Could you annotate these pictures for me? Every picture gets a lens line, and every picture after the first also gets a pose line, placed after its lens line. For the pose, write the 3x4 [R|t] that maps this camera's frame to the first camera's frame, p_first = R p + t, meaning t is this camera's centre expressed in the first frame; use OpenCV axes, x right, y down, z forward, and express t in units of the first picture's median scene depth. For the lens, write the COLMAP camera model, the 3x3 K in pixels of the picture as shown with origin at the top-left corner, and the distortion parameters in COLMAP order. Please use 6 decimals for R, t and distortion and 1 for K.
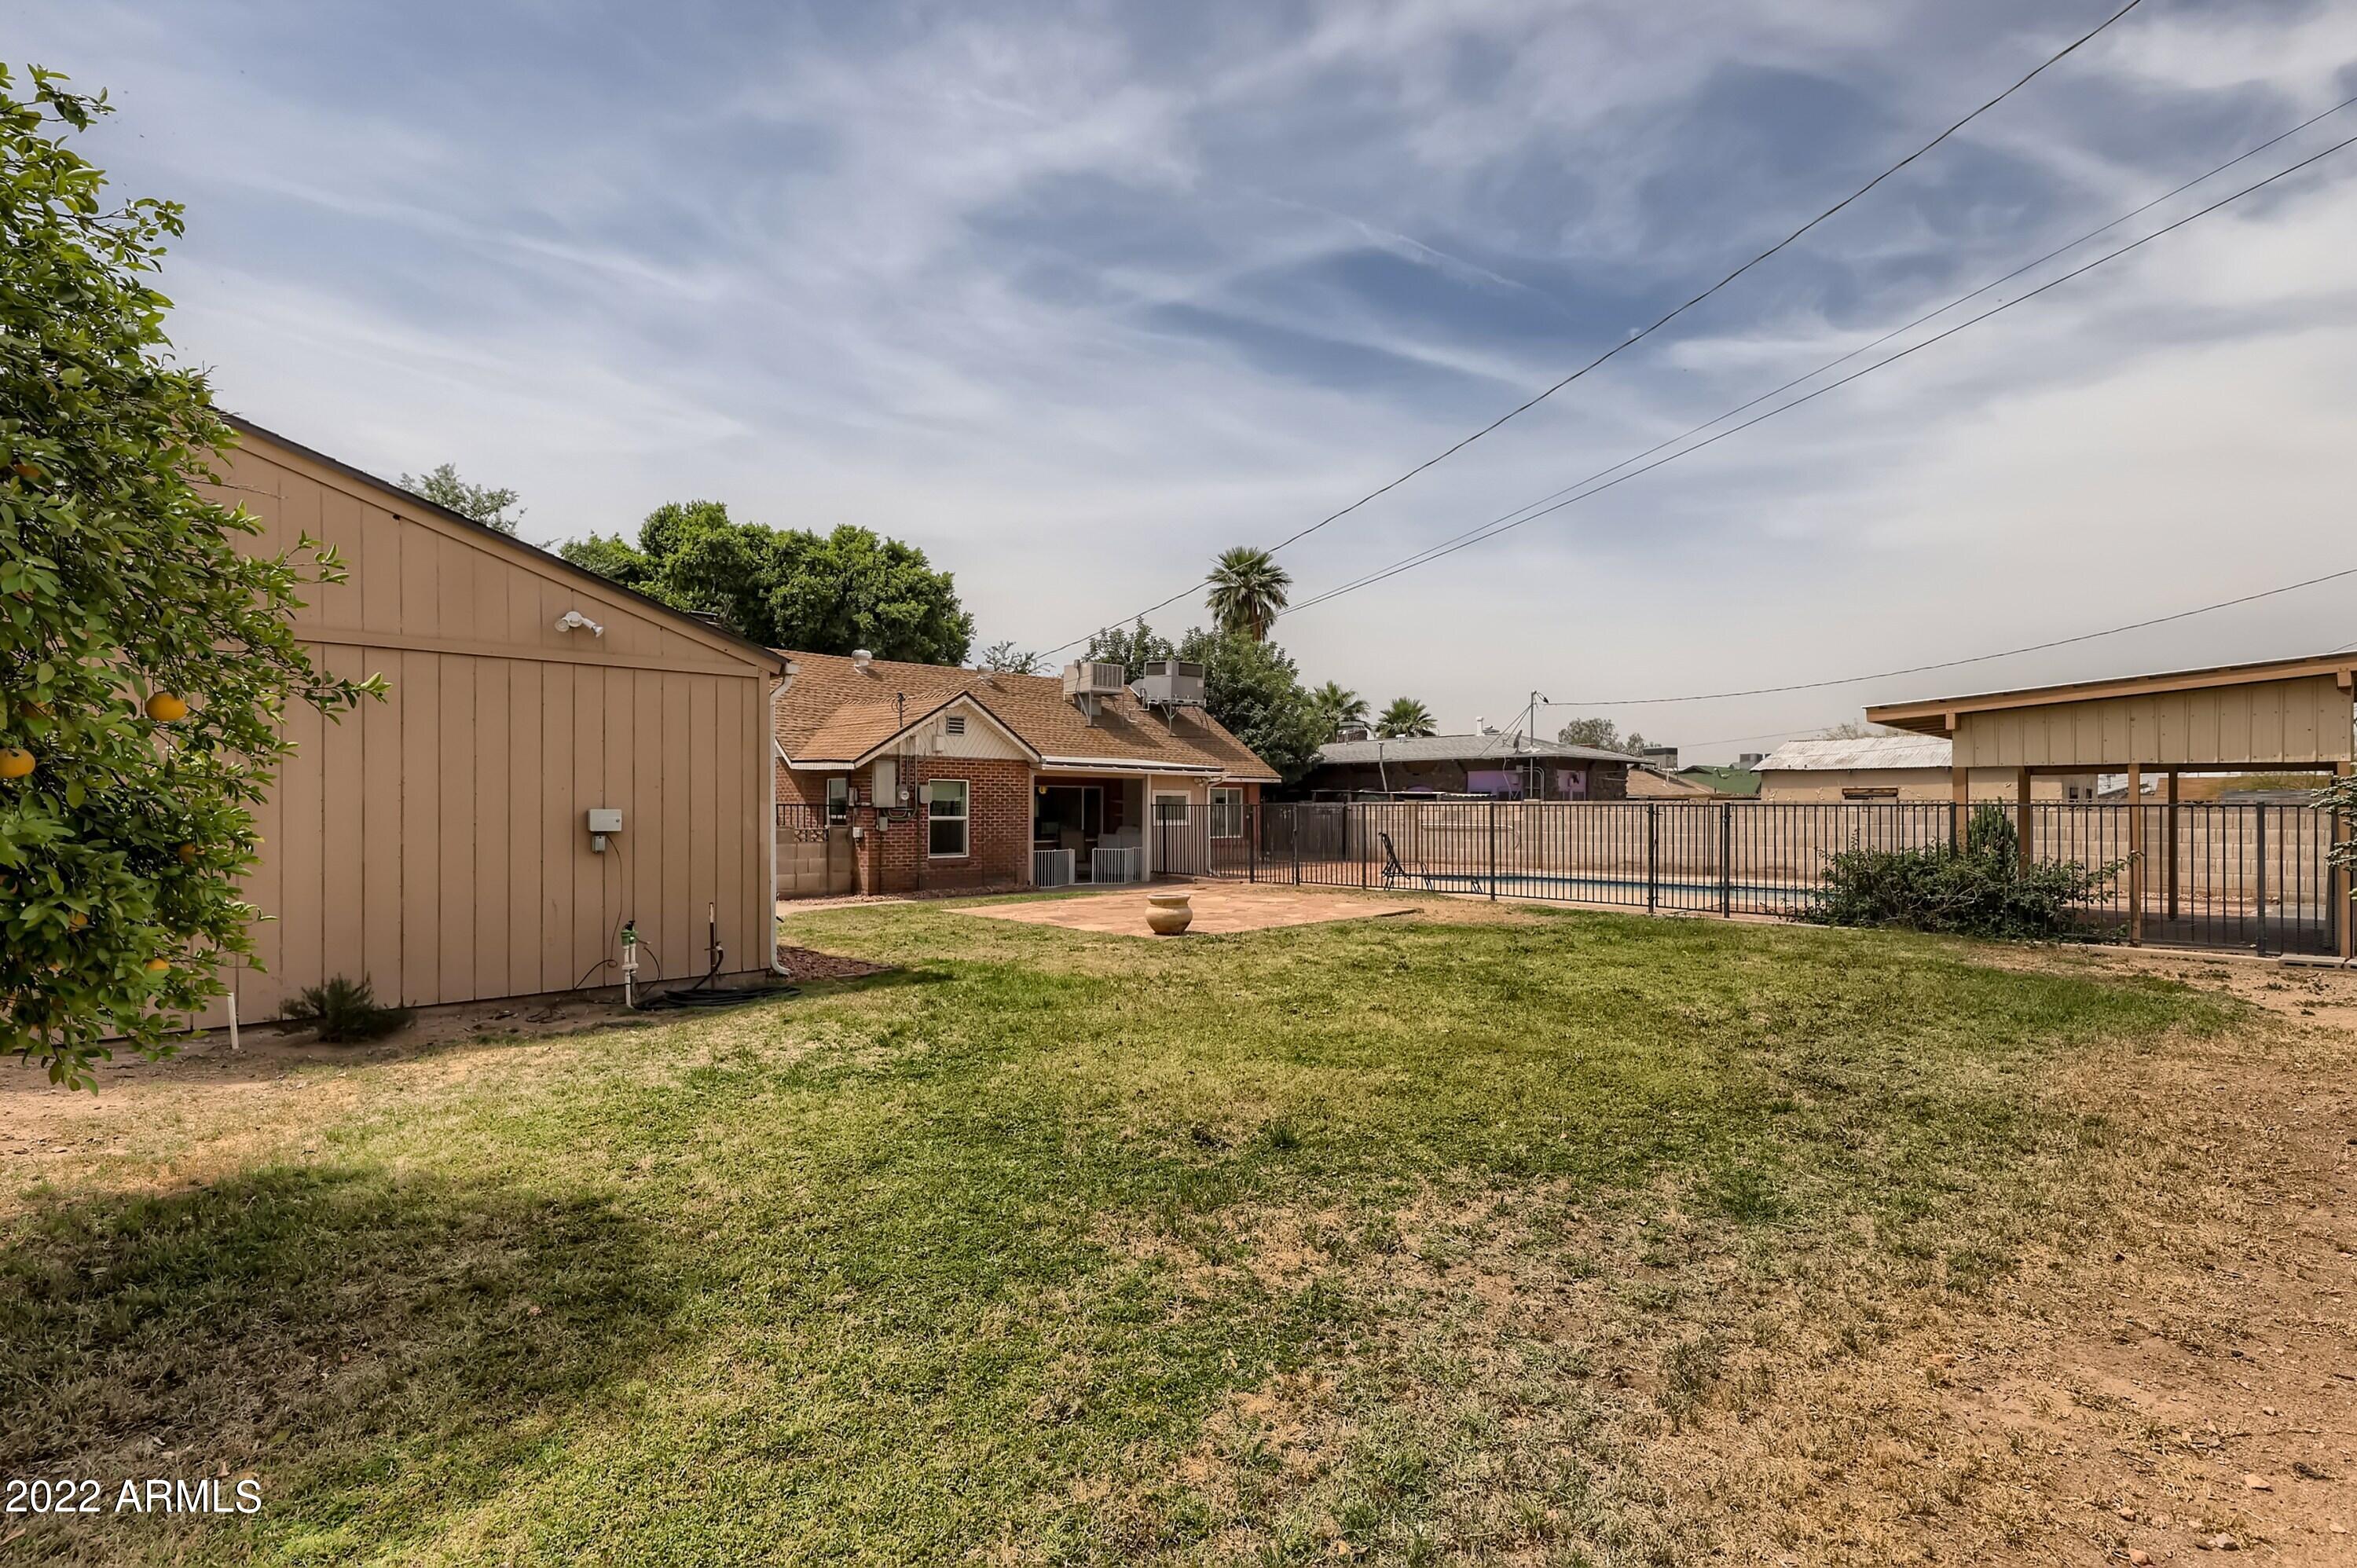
lens RADIAL K [[1137.1, 0, 1178.5], [0, 1137.1, 784.0], [0, 0, 1]] dist [0.004502, 0.000591]
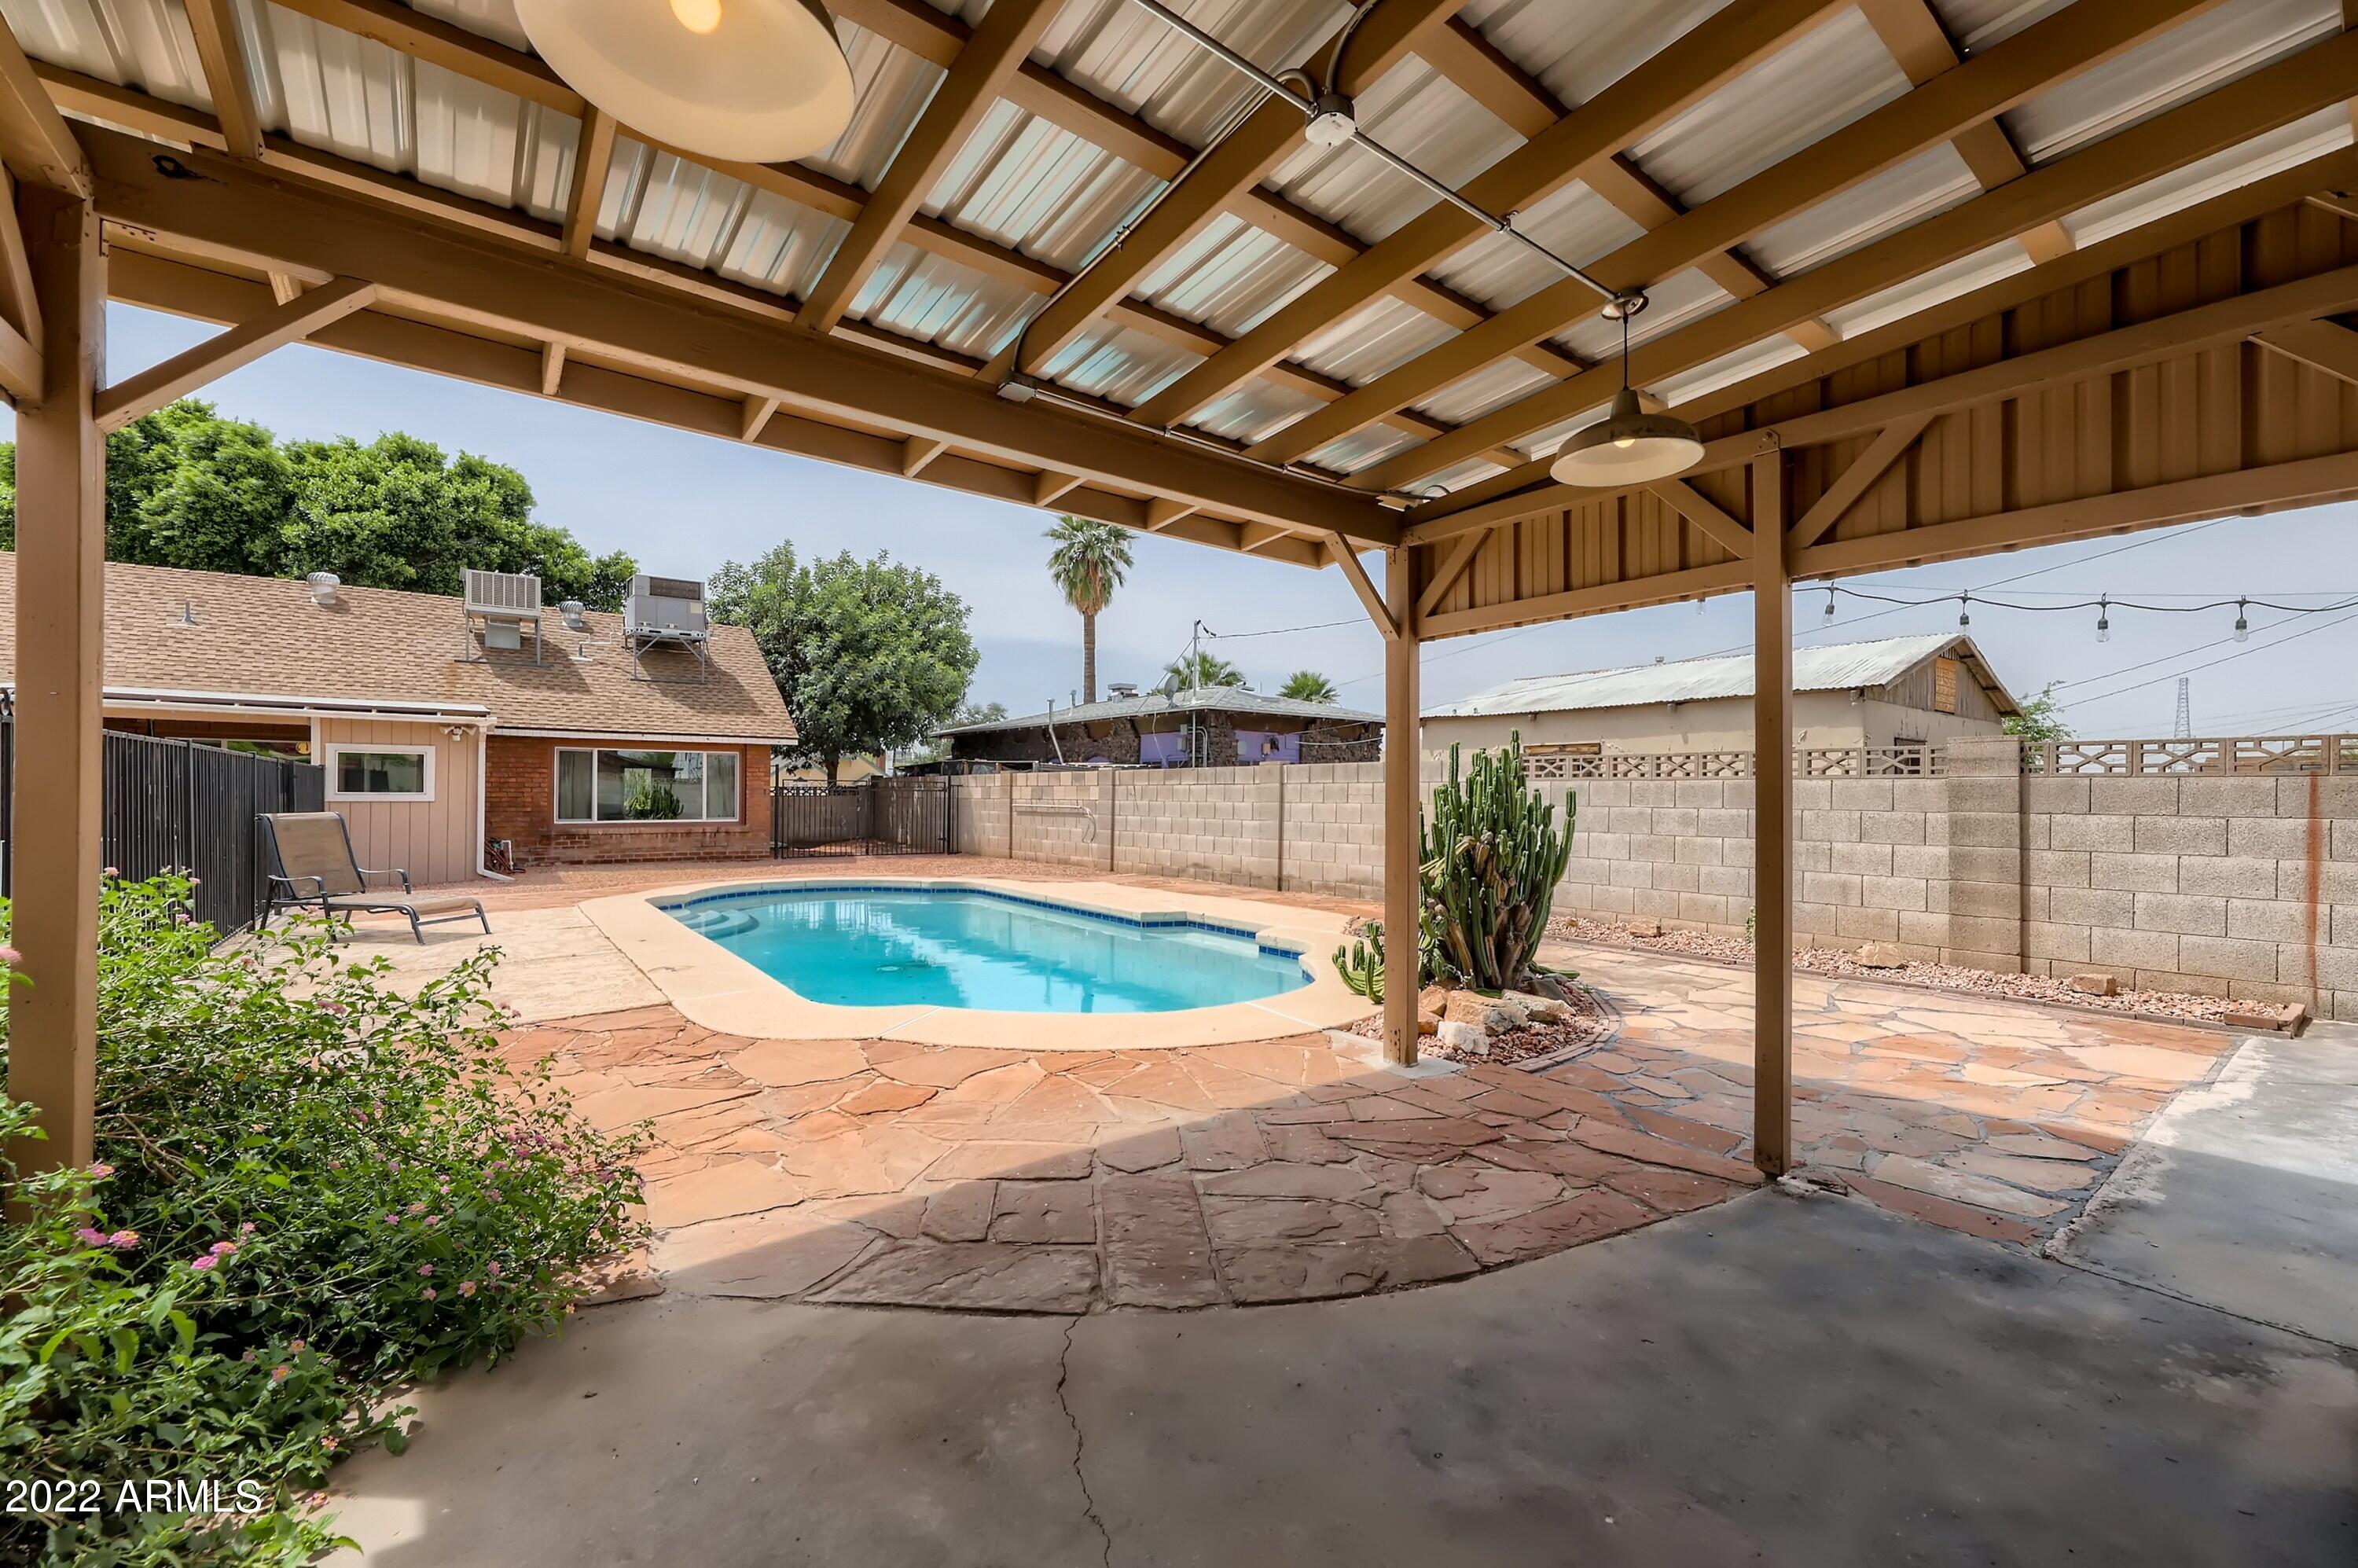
lens RADIAL K [[1000.2, 0, 1179.0], [0, 1000.2, 784.0], [0, 0, 1]] dist [0.001089, -0.000207]
pose [[0.994789, 0.003512, -0.101898, 0.364010], [-0.002512, 0.999948, 0.009933, 0.015421], [0.101928, -0.009626, 0.994745, 0.376280]]
